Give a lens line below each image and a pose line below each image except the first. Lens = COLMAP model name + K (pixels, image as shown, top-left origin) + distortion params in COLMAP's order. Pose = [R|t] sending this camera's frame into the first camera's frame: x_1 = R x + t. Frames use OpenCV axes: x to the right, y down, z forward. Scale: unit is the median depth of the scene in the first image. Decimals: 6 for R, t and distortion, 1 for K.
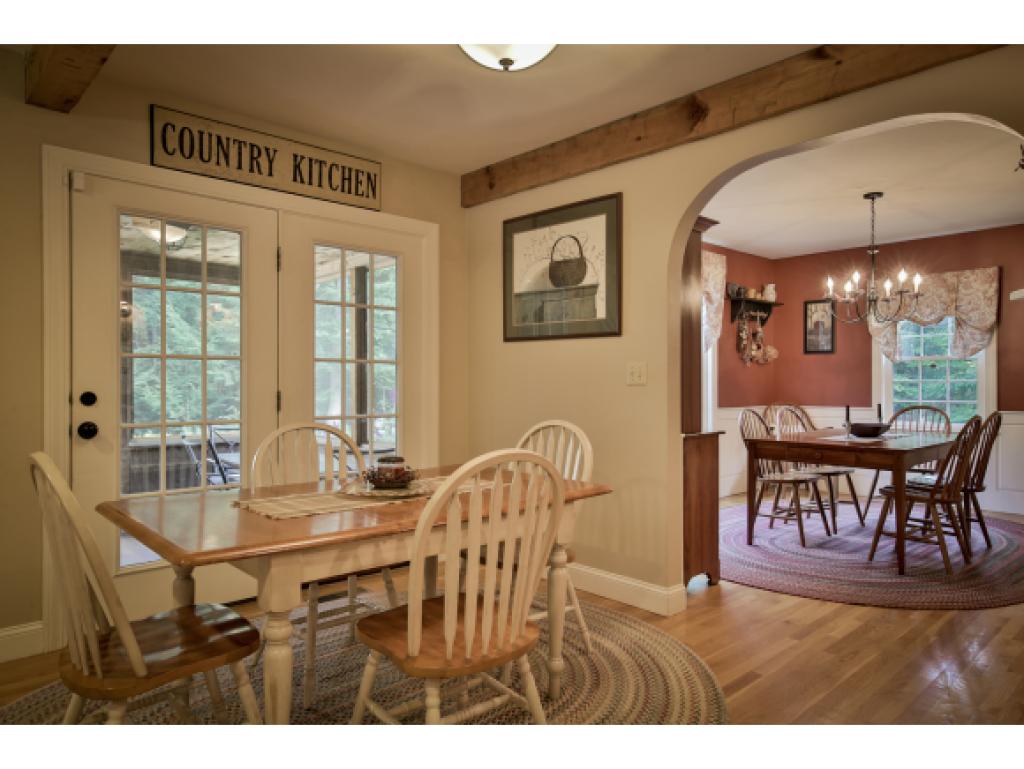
lens RADIAL K [[661.6, 0, 511.5], [0, 661.6, 382.5], [0, 0, 1]] dist [0.018761, -0.003528]
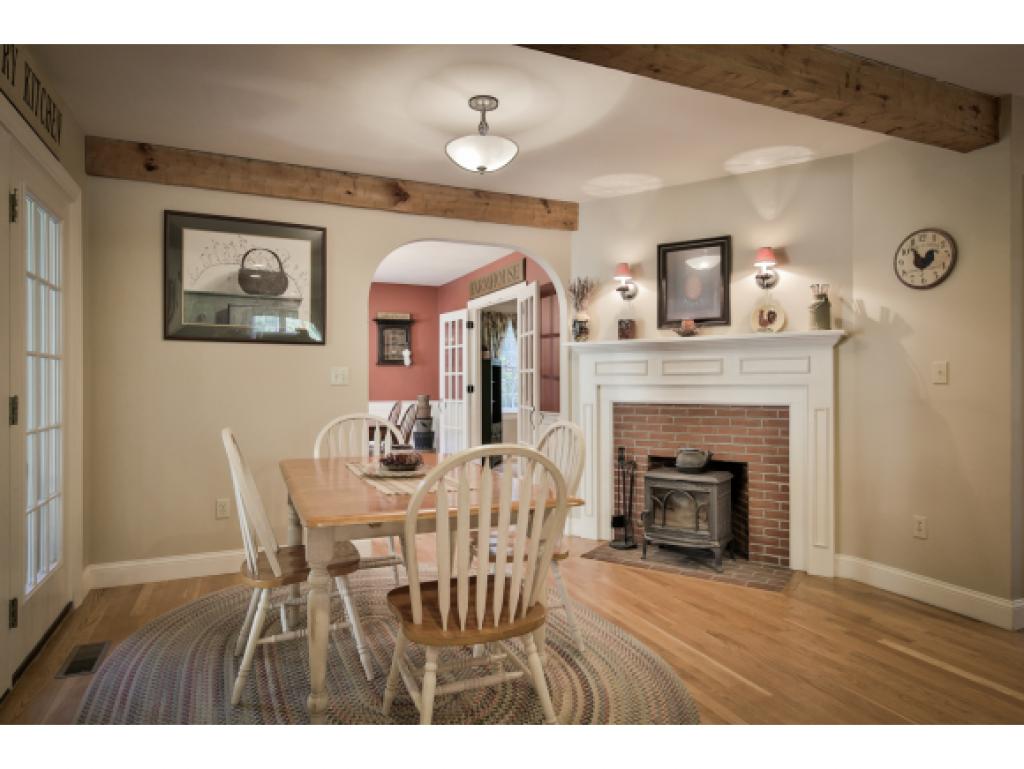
lens RADIAL K [[625.6, 0, 511.2], [0, 625.6, 381.8], [0, 0, 1]] dist [0.018938, 0.001958]
pose [[0.328324, 0.000955, 0.944565, -0.607825], [0.000754, 0.999999, -0.001273, -0.000490], [-0.944565, 0.001130, 0.328323, 0.219926]]
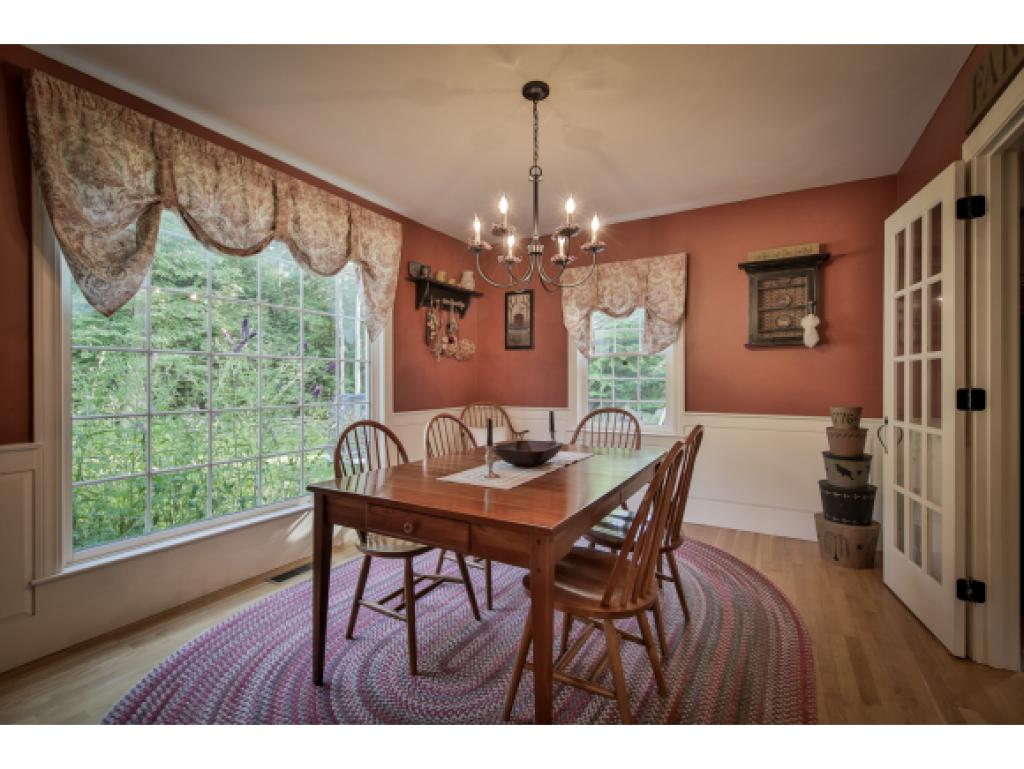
lens RADIAL K [[453.2, 0, 512.1], [0, 453.2, 382.0], [0, 0, 1]] dist [-0.000173, -0.001059]
pose [[0.954985, -0.000782, 0.296653, 0.397608], [0.000152, 0.999998, 0.002144, 0.000627], [-0.296654, -0.002003, 0.954983, 0.597706]]
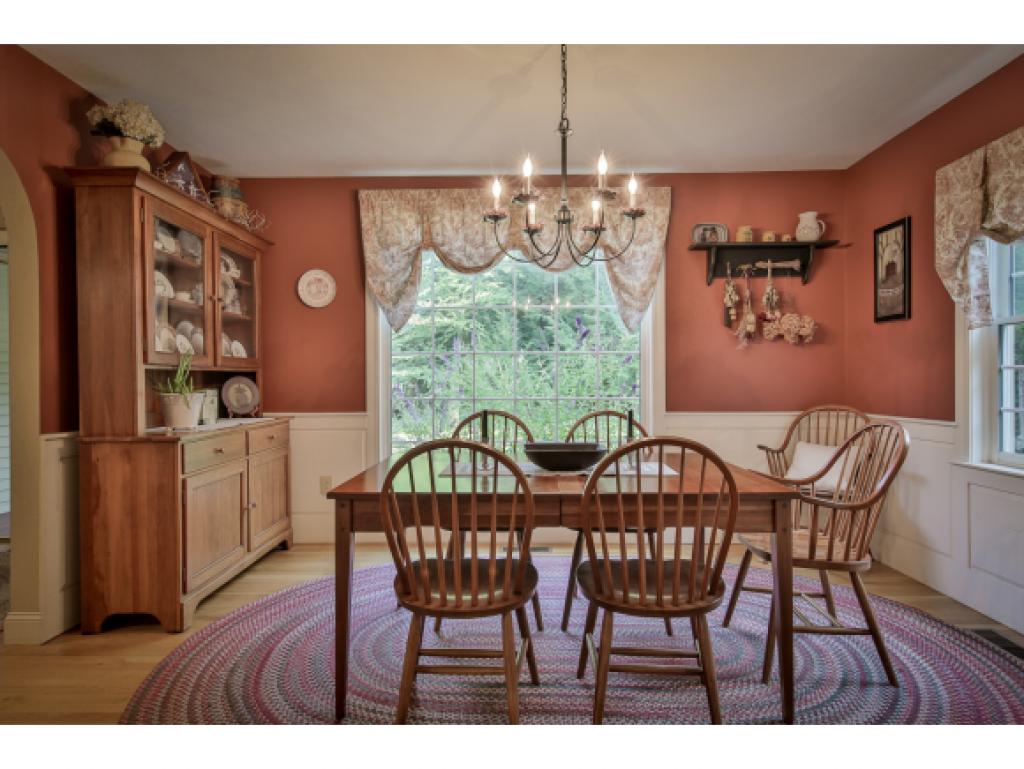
lens RADIAL K [[590.5, 0, 506.5], [0, 590.5, 387.6], [0, 0, 1]] dist [0.019440, -0.005346]
pose [[0.712096, 0.008749, -0.702028, 0.867488], [0.001236, 0.999905, 0.013716, 0.007692], [0.702081, -0.010635, 0.712018, 0.623659]]
